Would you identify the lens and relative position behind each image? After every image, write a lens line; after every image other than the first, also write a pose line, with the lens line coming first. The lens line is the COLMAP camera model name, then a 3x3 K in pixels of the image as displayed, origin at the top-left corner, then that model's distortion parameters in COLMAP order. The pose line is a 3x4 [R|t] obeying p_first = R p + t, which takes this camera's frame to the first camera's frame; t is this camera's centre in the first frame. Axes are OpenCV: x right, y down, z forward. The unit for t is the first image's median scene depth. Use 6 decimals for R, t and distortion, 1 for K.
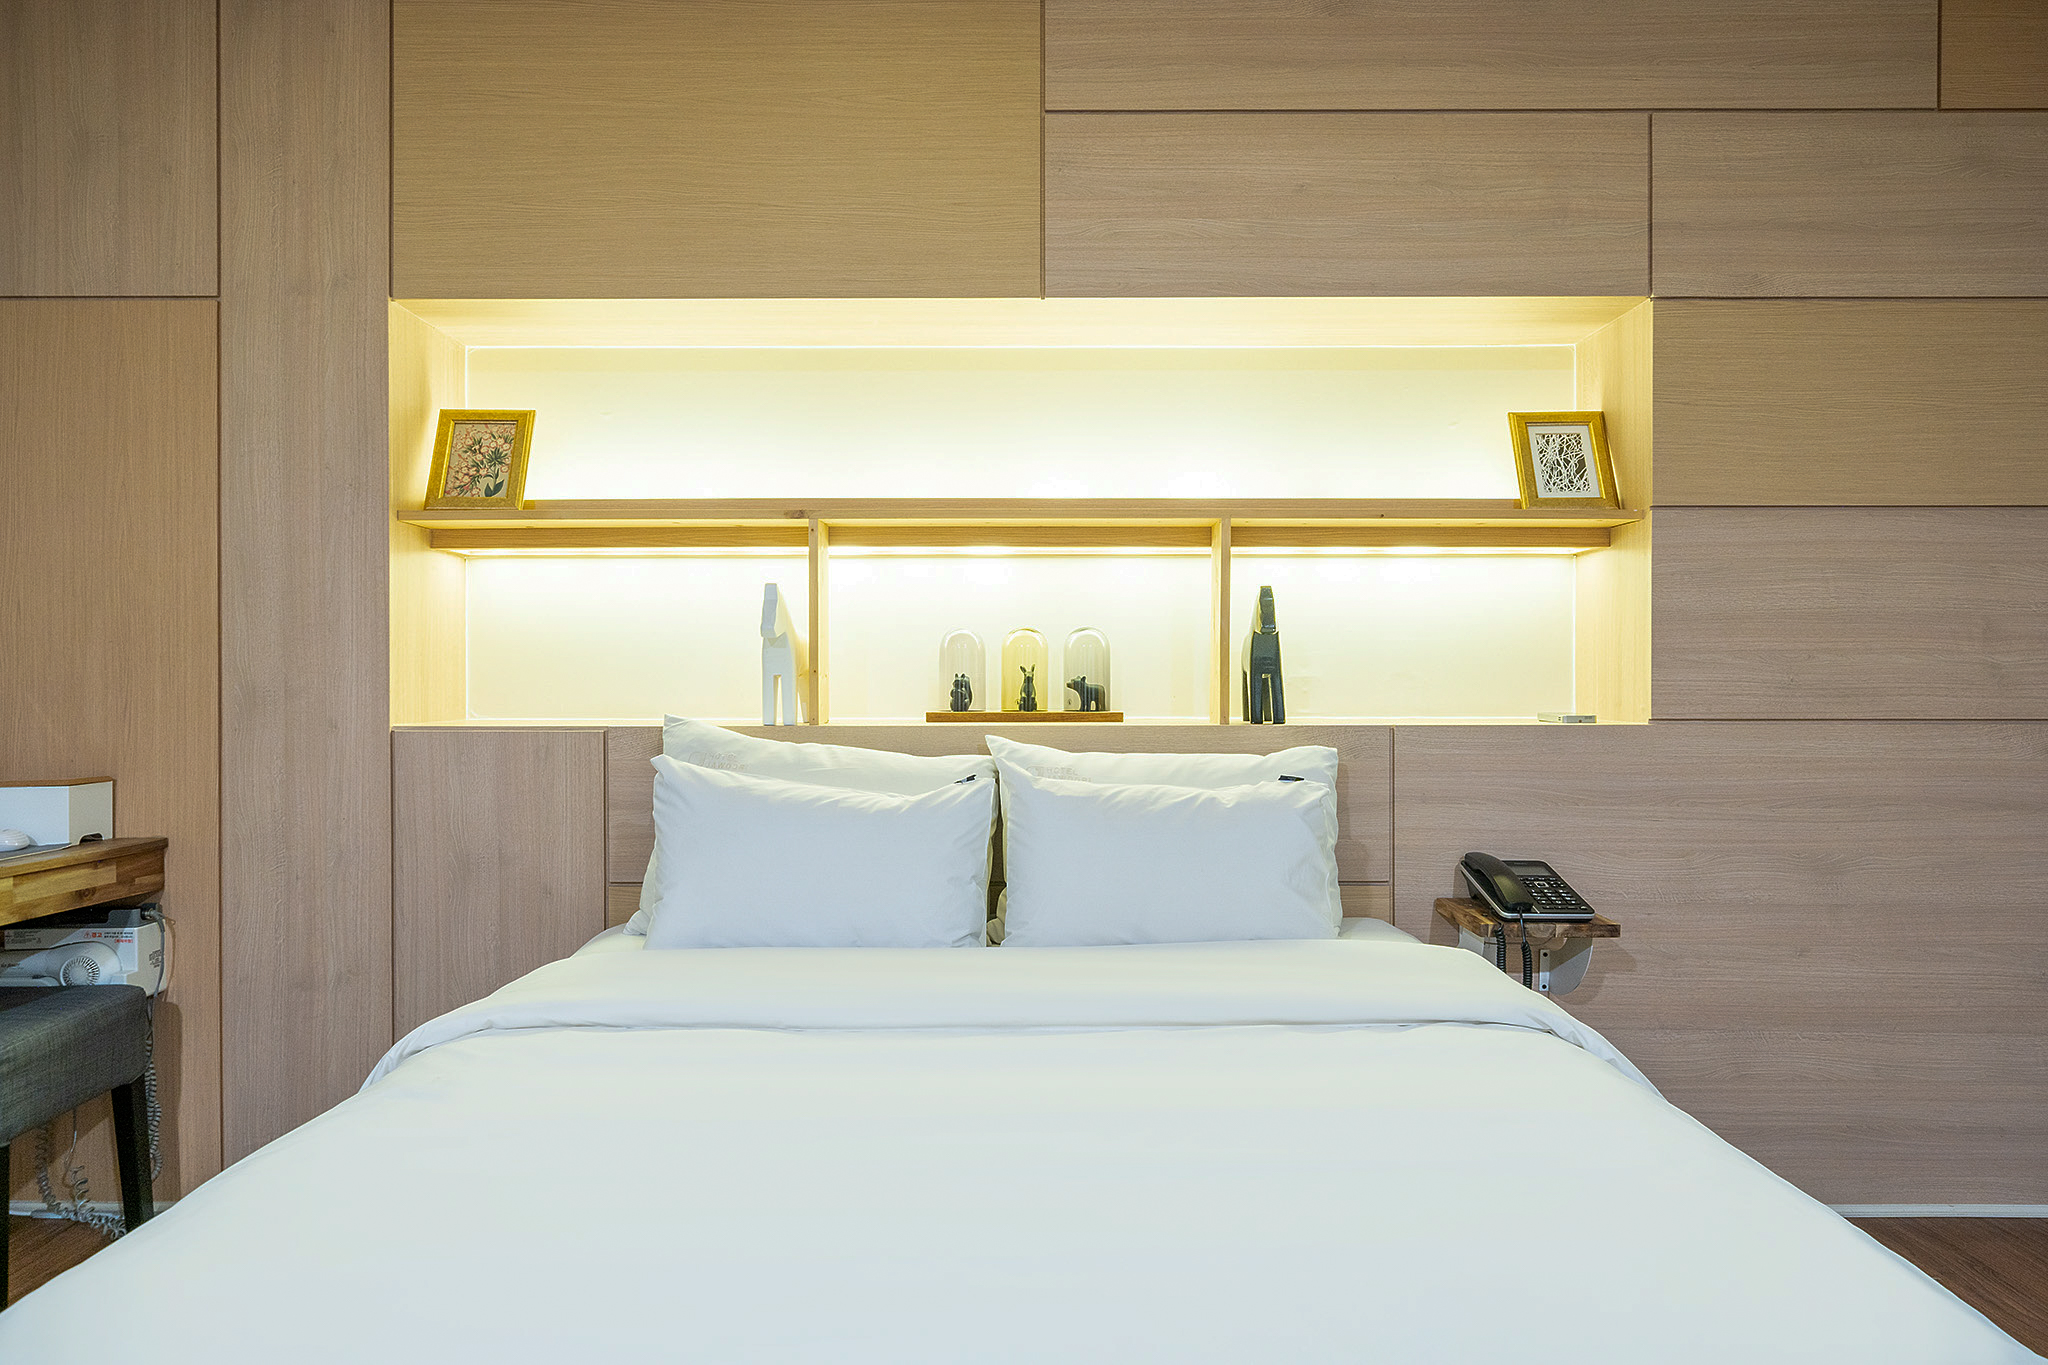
lens RADIAL K [[1143.0, 0, 1024.0], [0, 1143.0, 682.5], [0, 0, 1]] dist [0.002764, 0.001411]
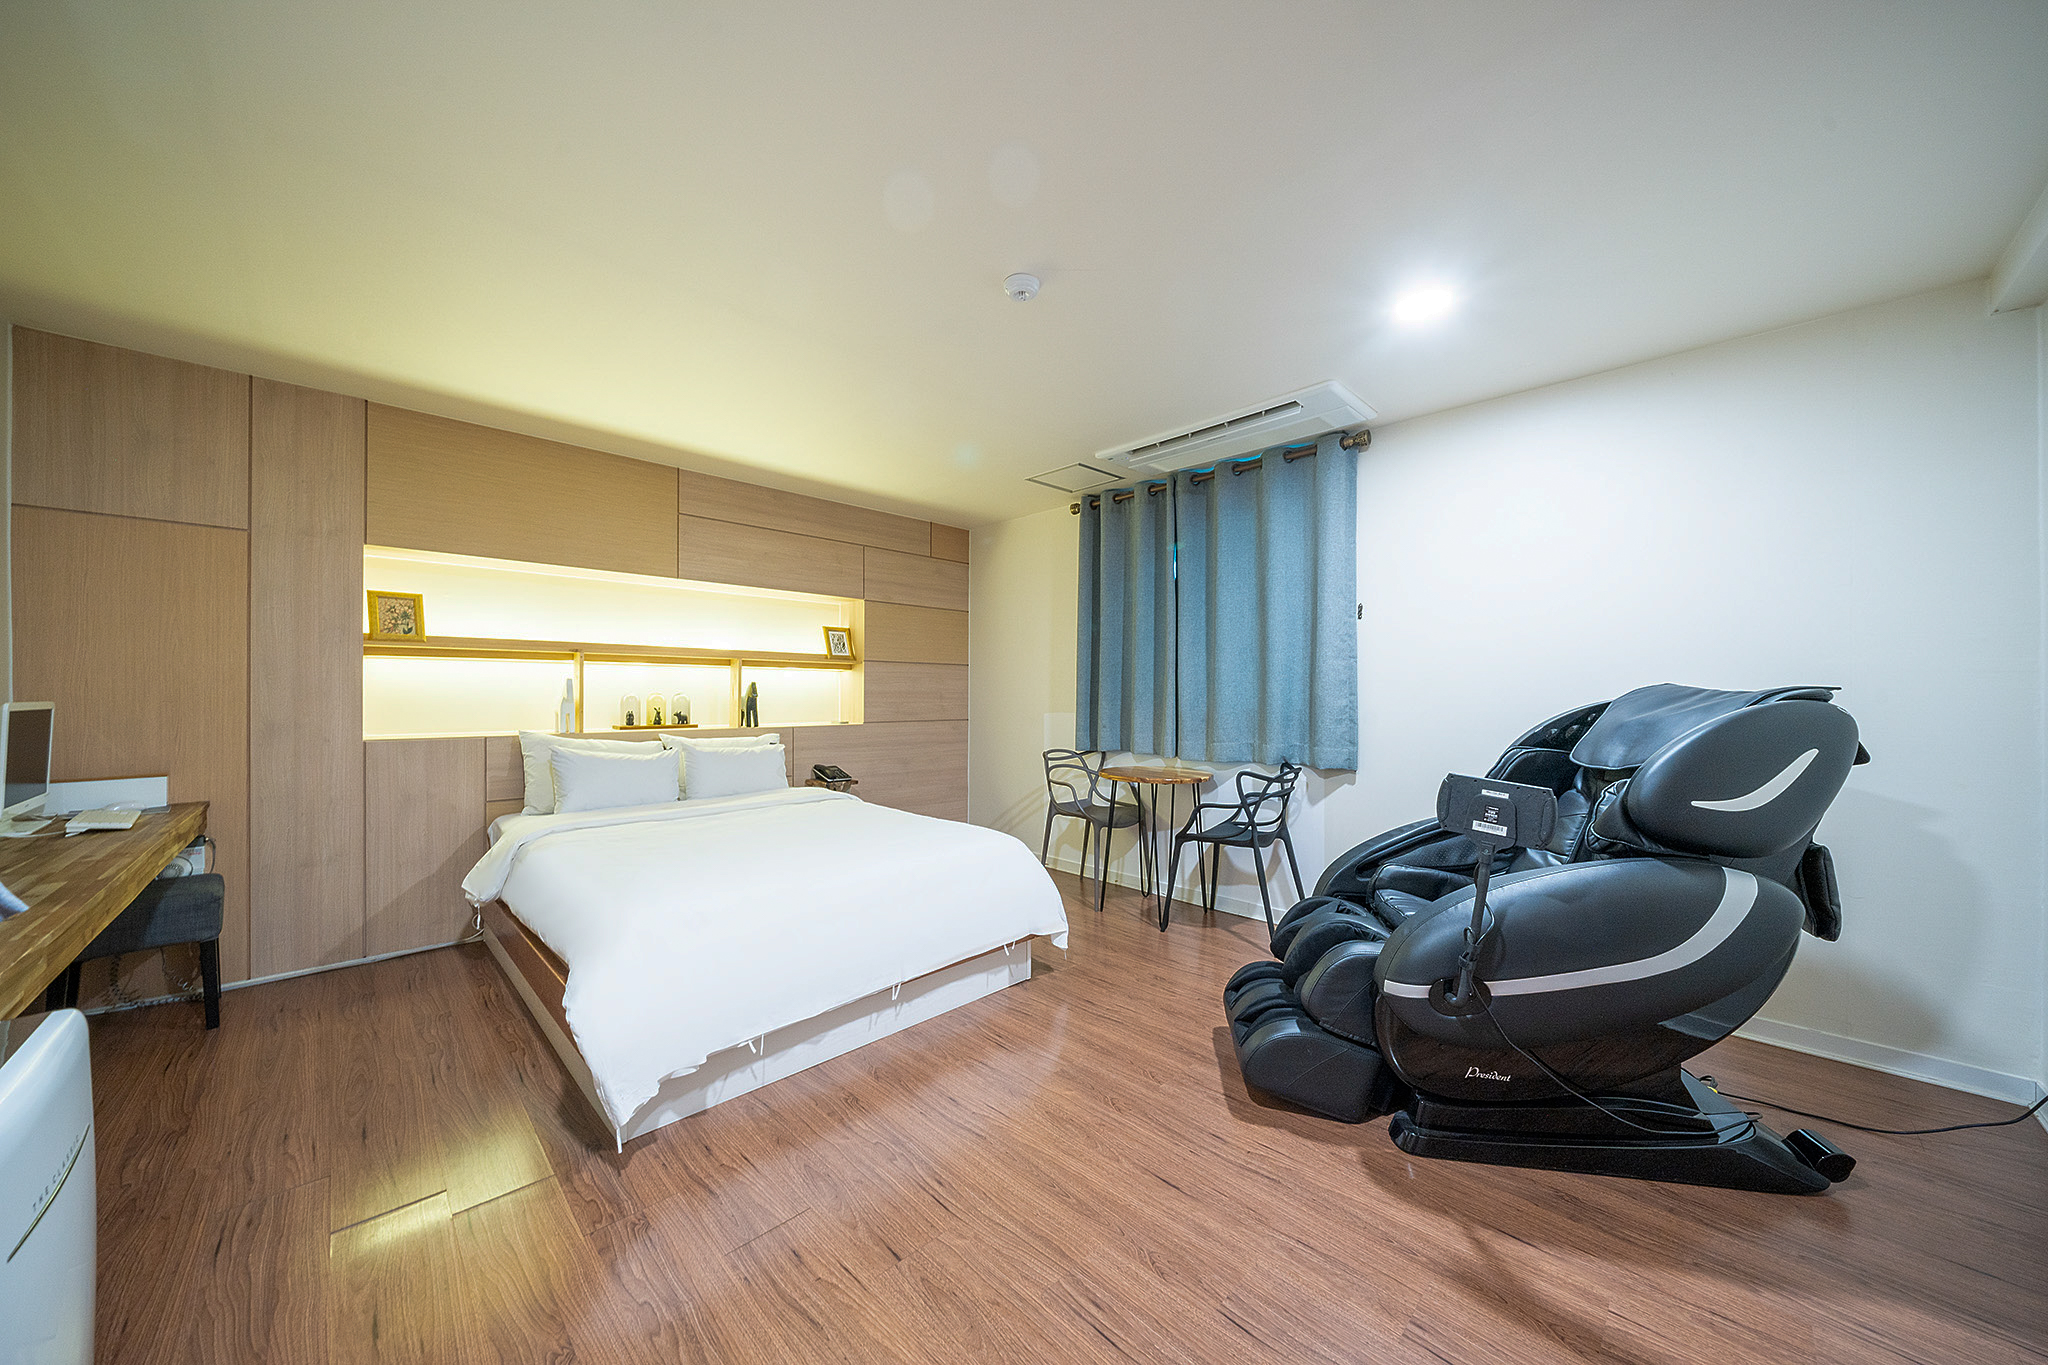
lens RADIAL K [[702.5, 0, 1022.2], [0, 702.5, 687.9], [0, 0, 1]] dist [-0.001903, 0.000255]
pose [[0.708430, 0.009987, 0.705710, -0.587742], [0.000308, 0.999895, -0.014460, -0.039461], [-0.705781, 0.010462, 0.708353, -0.808305]]
